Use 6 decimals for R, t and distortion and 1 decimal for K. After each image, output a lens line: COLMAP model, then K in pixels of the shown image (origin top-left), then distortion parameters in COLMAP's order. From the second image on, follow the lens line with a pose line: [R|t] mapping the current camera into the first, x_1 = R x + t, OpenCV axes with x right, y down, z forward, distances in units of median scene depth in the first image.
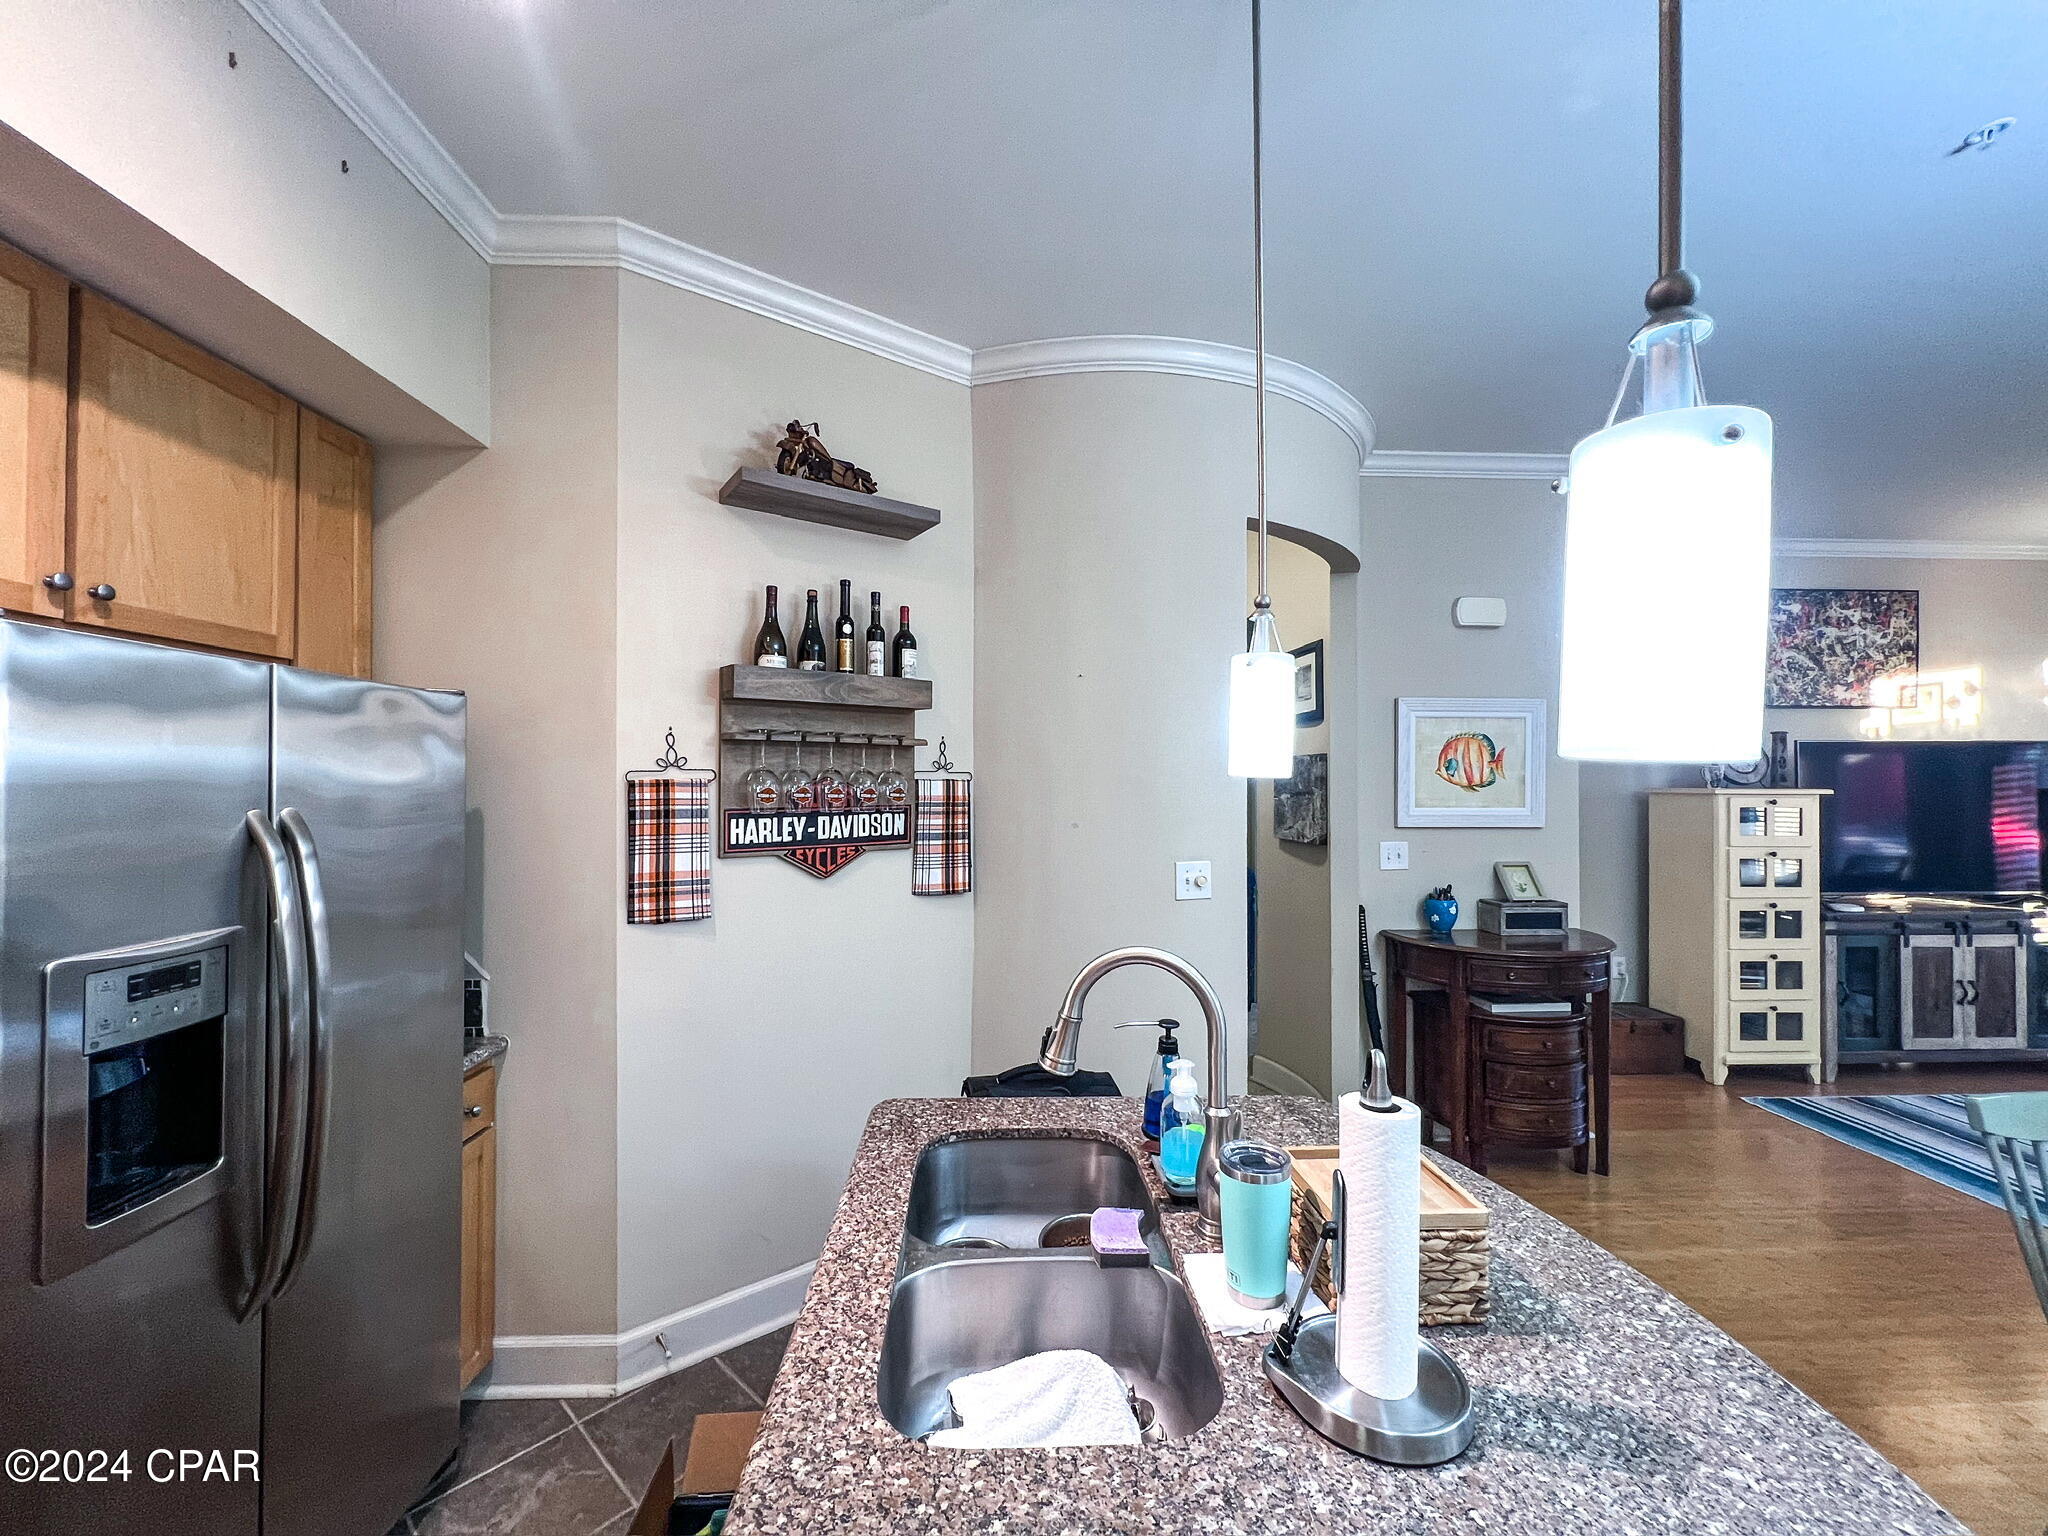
lens RADIAL K [[825.3, 0, 1014.9], [0, 825.3, 773.3], [0, 0, 1]] dist [-0.002468, 0.000818]
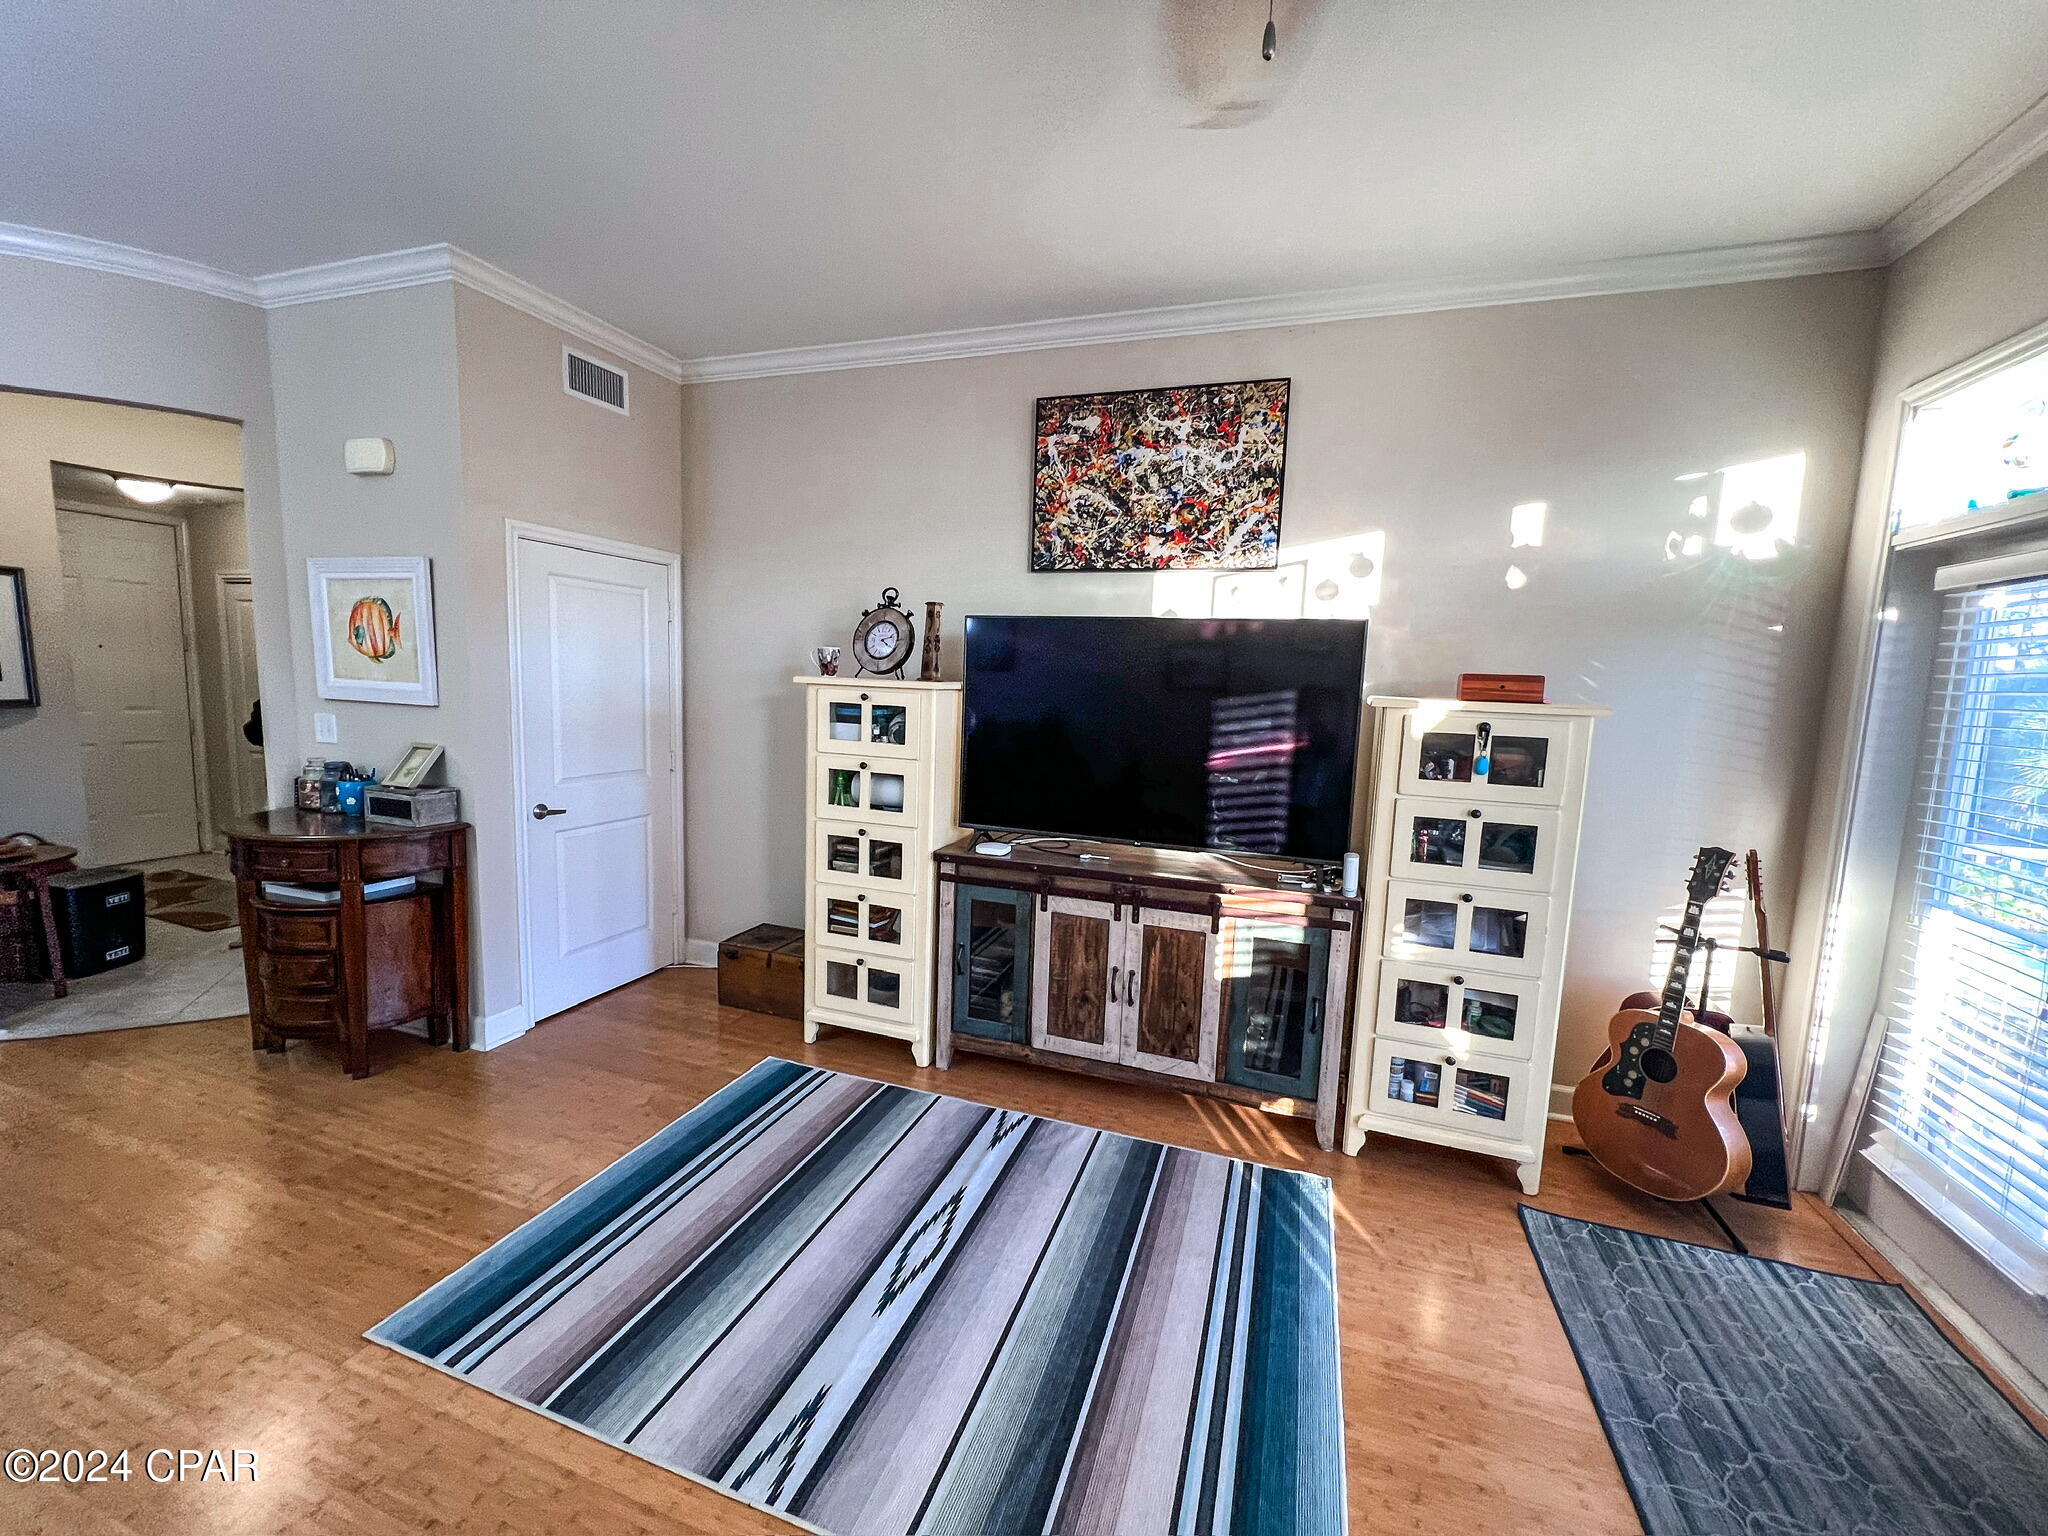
lens RADIAL K [[825.3, 0, 1015.7], [0, 825.3, 773.6], [0, 0, 1]] dist [-0.002468, 0.000818]
pose [[0.928618, 0.076562, -0.363051, 1.305865], [-0.031458, 0.991202, 0.128564, 0.003595], [0.369700, -0.107966, 0.922857, 0.348390]]
